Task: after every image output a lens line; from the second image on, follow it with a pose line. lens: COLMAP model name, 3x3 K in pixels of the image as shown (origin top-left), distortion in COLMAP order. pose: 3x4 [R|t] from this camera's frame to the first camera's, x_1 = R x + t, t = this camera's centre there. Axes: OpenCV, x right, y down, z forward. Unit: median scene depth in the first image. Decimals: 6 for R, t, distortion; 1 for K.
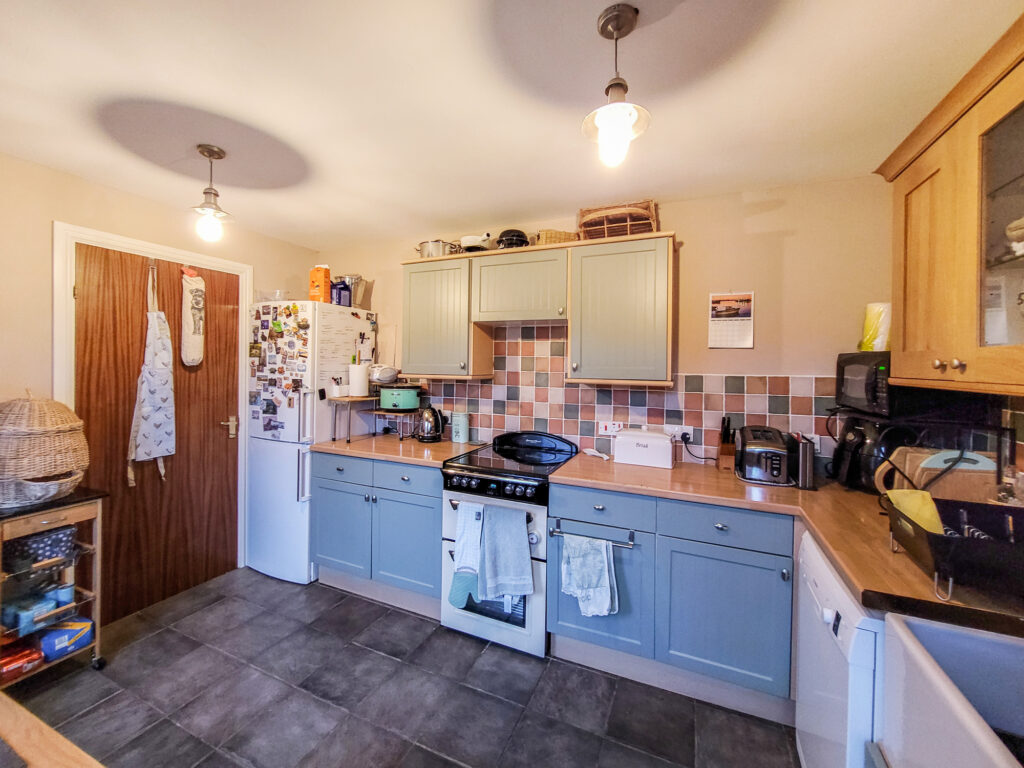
lens RADIAL K [[414.5, 0, 511.8], [0, 414.5, 367.0], [0, 0, 1]] dist [0.006365, -0.002539]
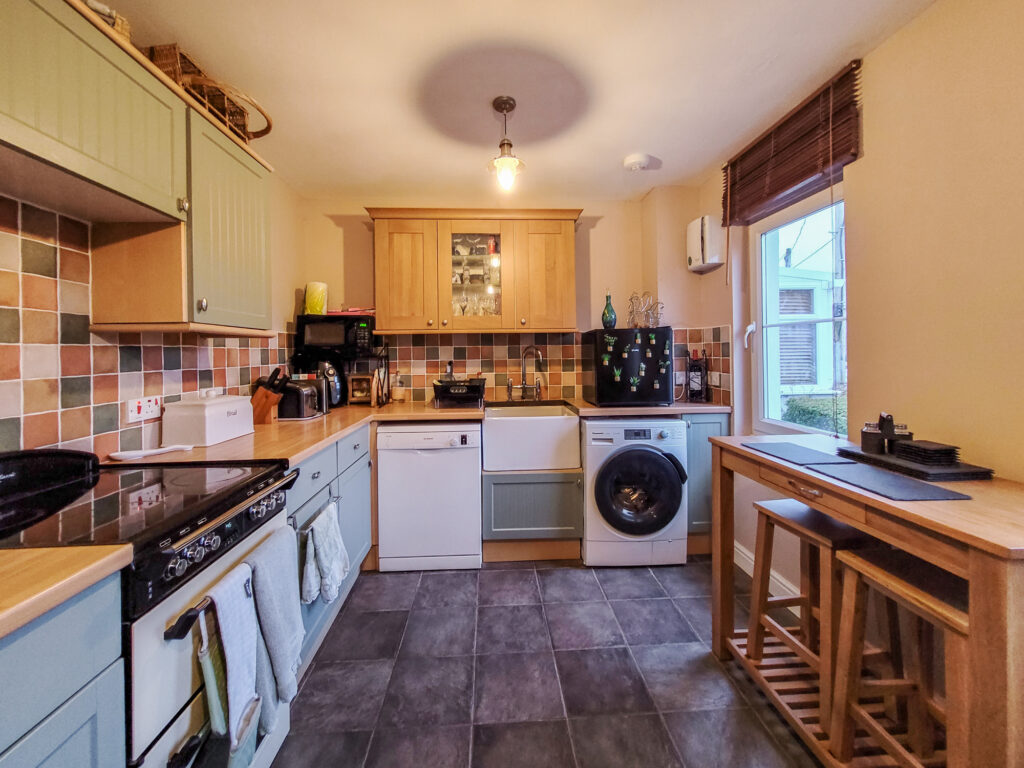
lens RADIAL K [[414.5, 0, 506.6], [0, 414.5, 354.9], [0, 0, 1]] dist [0.006365, -0.002539]
pose [[-0.447881, -0.009813, 0.894039, -0.547277], [0.016354, 0.999683, 0.019165, 0.063782], [-0.893944, 0.023205, -0.447578, 0.779870]]
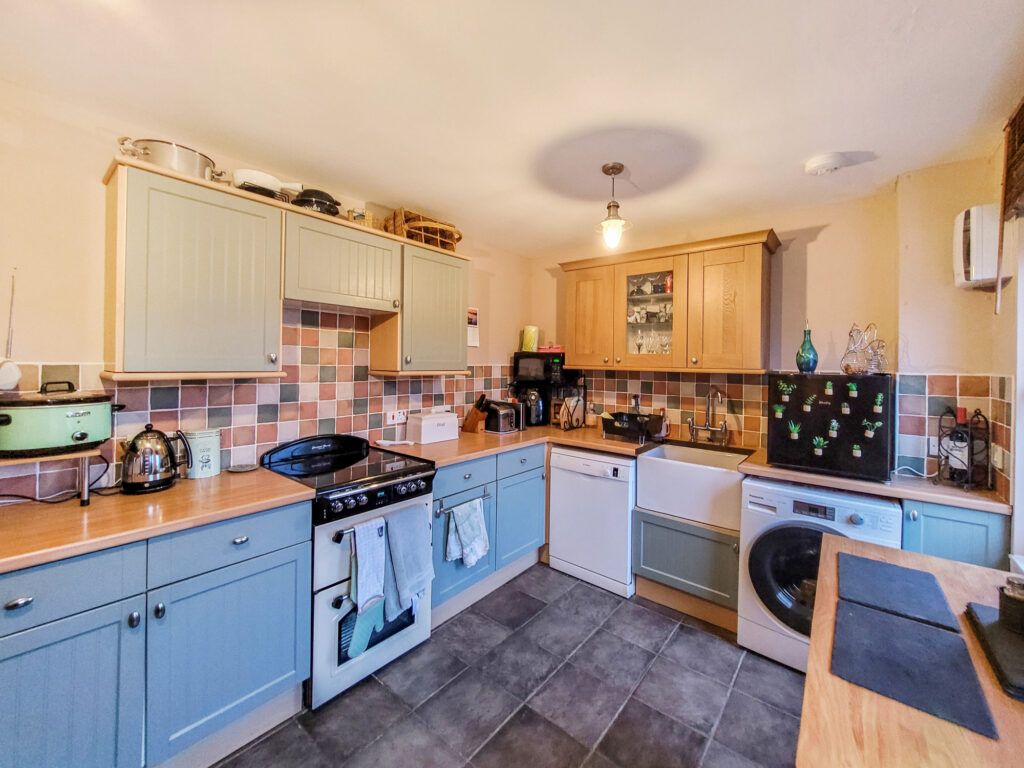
lens RADIAL K [[414.5, 0, 517.0], [0, 414.5, 364.5], [0, 0, 1]] dist [0.006365, -0.002539]
pose [[0.264978, -0.012735, 0.964170, -0.696749], [-0.003176, 0.999896, 0.014080, -0.003251], [-0.964249, -0.006793, 0.264910, 0.411634]]
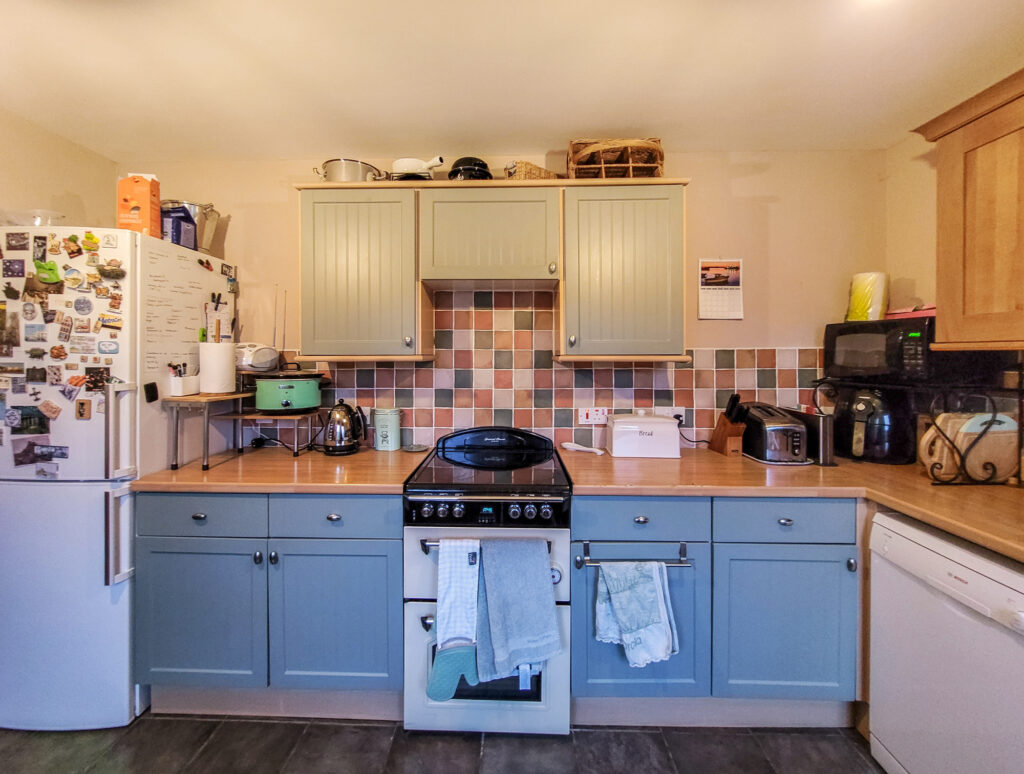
lens RADIAL K [[419.2, 0, 502.7], [0, 419.2, 356.7], [0, 0, 1]] dist [0.001793, -0.000005]
pose [[0.925614, -0.016693, 0.378100, -0.240309], [0.016283, 0.999858, 0.004280, 0.022699], [-0.378118, 0.002195, 0.925755, 0.285981]]
